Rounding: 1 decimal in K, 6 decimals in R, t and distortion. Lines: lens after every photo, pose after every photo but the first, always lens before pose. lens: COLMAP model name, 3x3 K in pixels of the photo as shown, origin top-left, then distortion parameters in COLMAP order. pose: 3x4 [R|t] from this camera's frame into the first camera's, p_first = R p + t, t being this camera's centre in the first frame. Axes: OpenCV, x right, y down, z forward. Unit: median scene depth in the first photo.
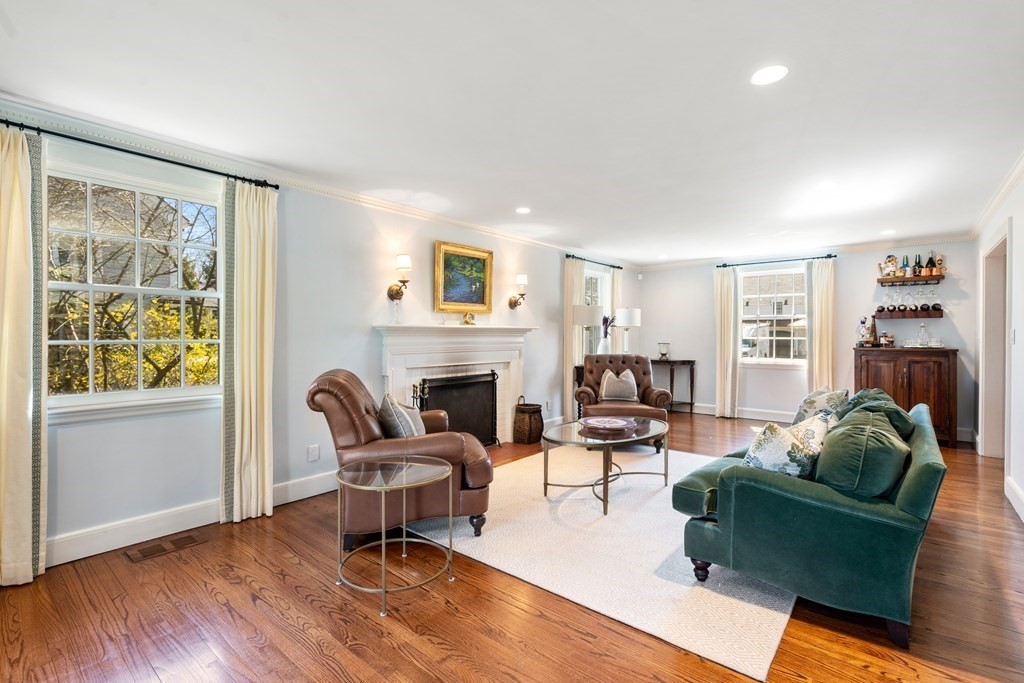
lens RADIAL K [[471.2, 0, 522.3], [0, 471.2, 339.0], [0, 0, 1]] dist [-0.015707, 0.000345]
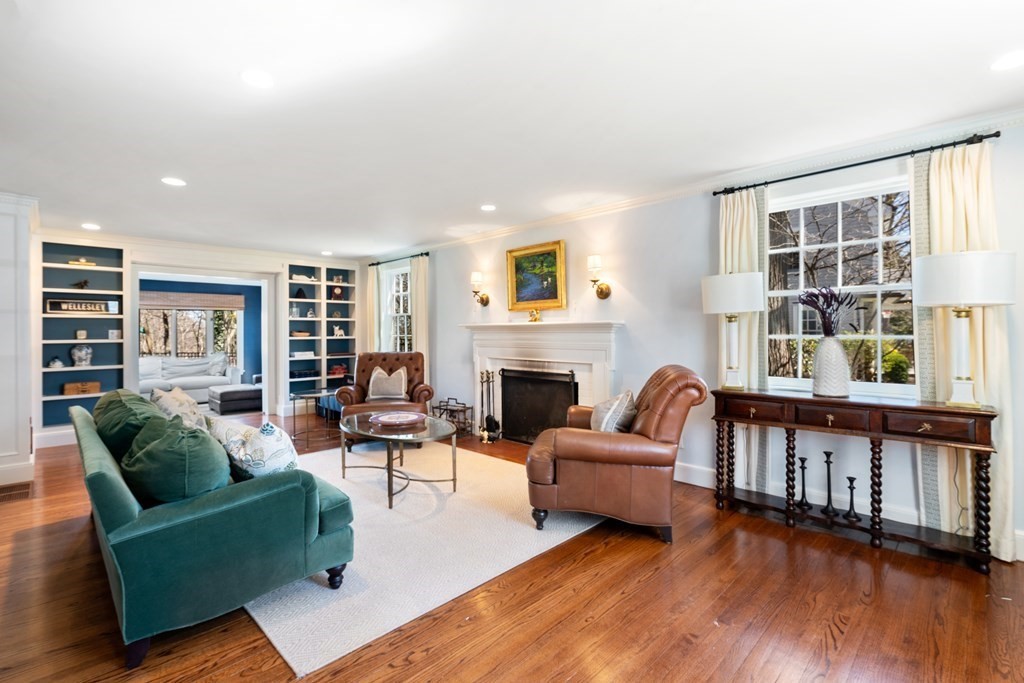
lens RADIAL K [[471.2, 0, 536.7], [0, 471.2, 331.7], [0, 0, 1]] dist [-0.015707, 0.000345]
pose [[-0.056301, -0.006159, -0.998395, 0.792630], [-0.004136, 0.999974, -0.005936, -0.002120], [0.998405, 0.003795, -0.056325, 0.931691]]
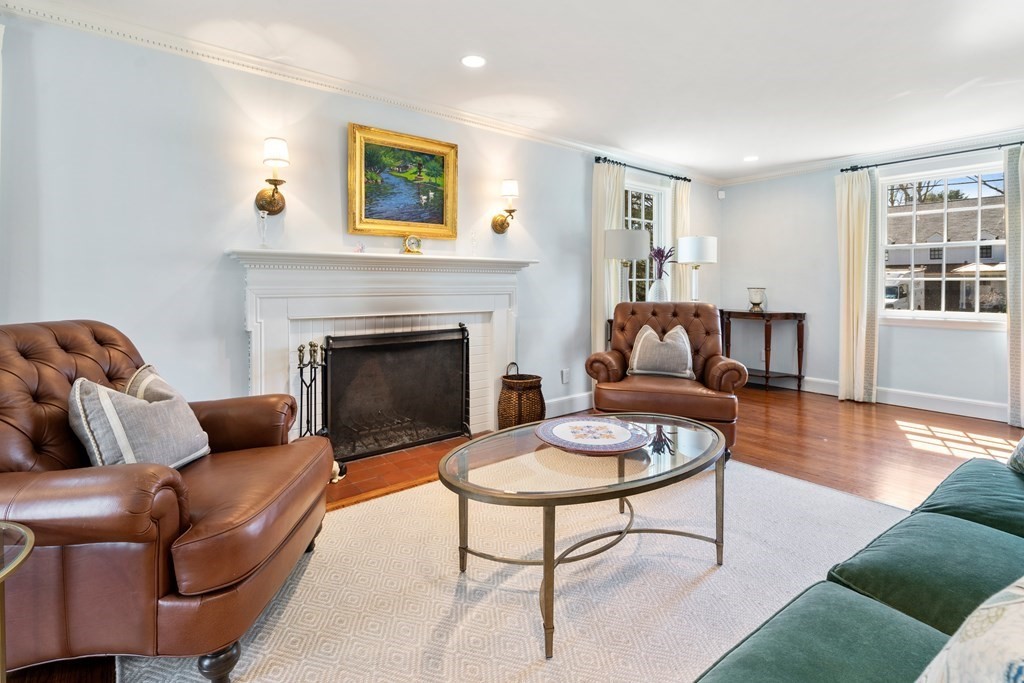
lens RADIAL K [[471.2, 0, 522.4], [0, 471.2, 288.5], [0, 0, 1]] dist [-0.015707, 0.000345]
pose [[0.976045, 0.001599, -0.217565, 0.158059], [-0.001840, 0.999998, -0.000907, 0.015609], [0.217563, 0.001285, 0.976045, 0.345231]]
